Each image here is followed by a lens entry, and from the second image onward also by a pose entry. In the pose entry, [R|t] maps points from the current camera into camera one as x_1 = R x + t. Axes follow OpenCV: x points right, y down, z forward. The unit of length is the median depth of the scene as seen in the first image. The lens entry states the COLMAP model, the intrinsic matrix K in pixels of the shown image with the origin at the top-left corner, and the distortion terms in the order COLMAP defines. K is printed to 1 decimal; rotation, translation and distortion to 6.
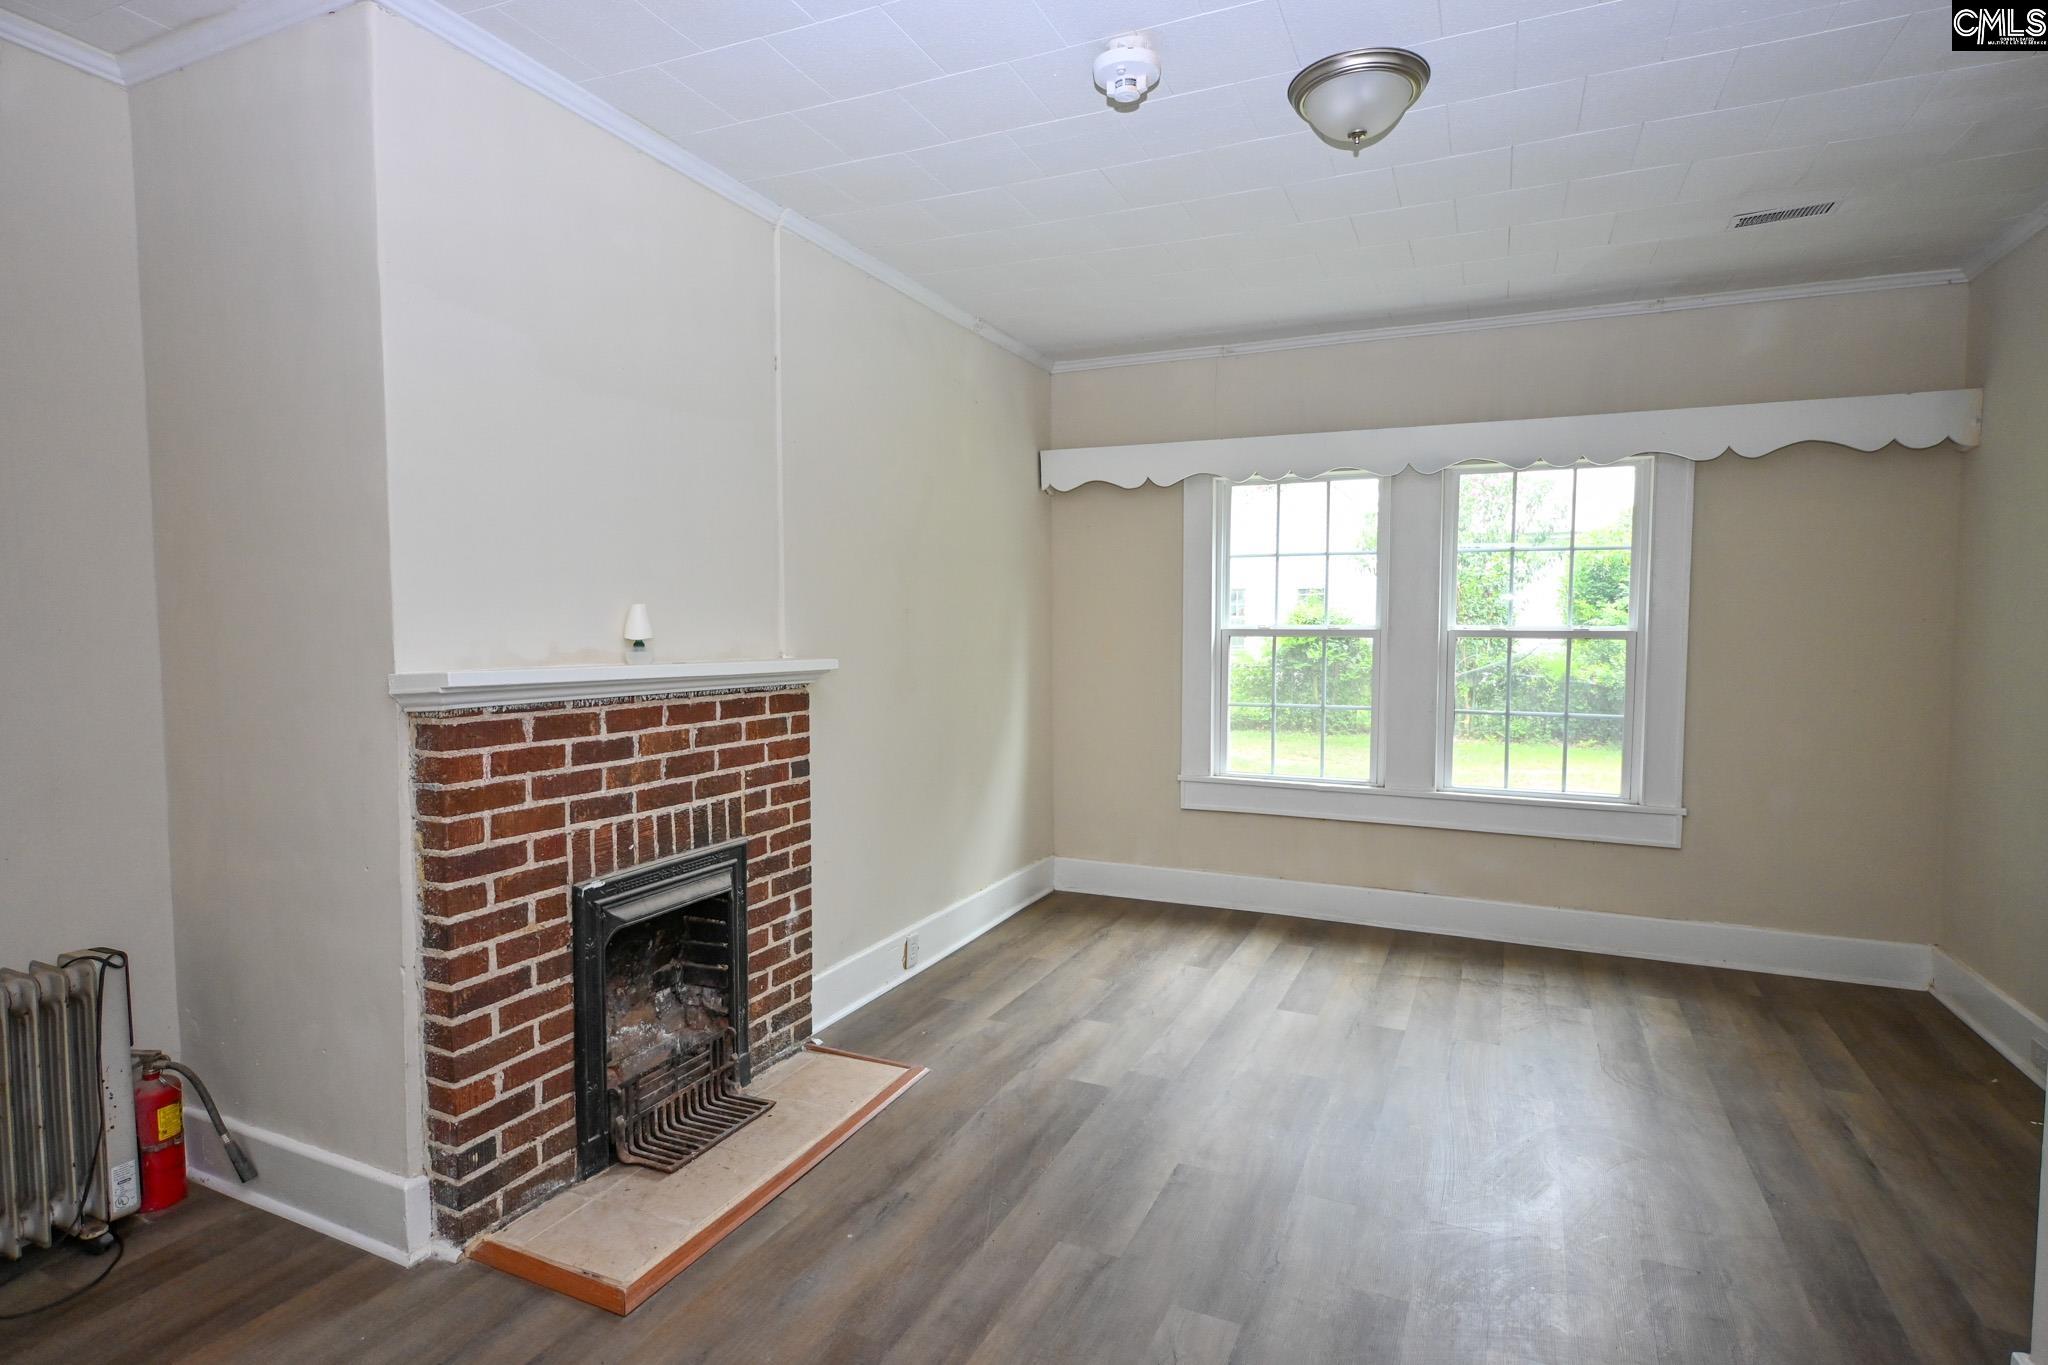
lens RADIAL K [[1027.7, 0, 1034.5], [0, 1027.7, 689.0], [0, 0, 1]] dist [-0.000853, 0.000644]
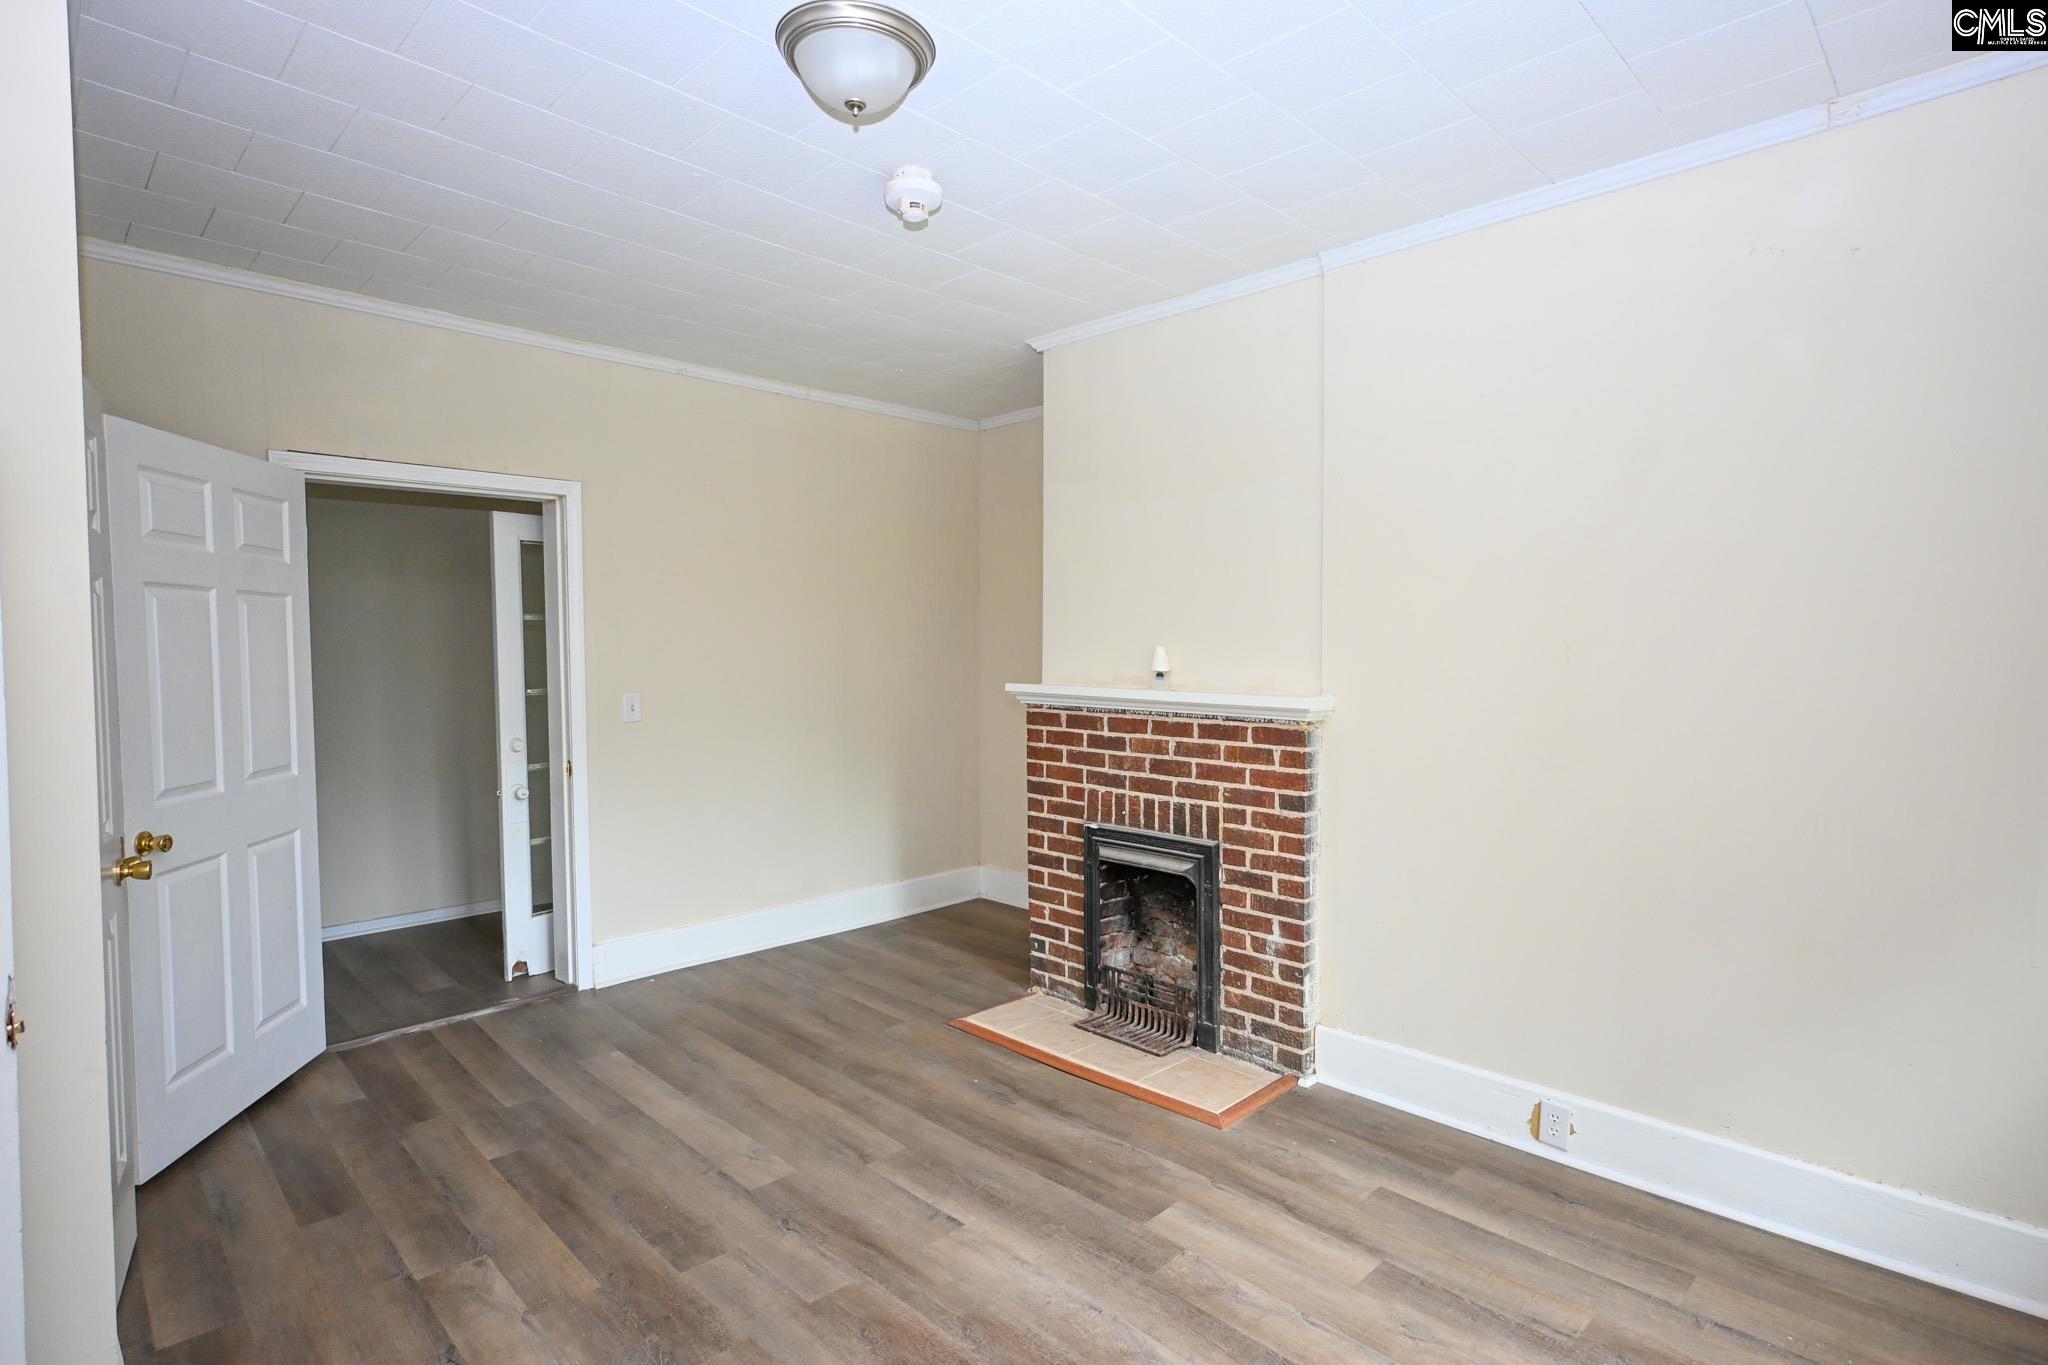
lens RADIAL K [[1027.7, 0, 1031.2], [0, 1027.7, 684.3], [0, 0, 1]] dist [-0.000853, 0.000644]
pose [[-0.345893, 0.039351, -0.937449, 0.955496], [-0.054932, 0.996557, 0.062100, -0.104826], [0.936665, 0.072976, -0.342540, 1.282712]]
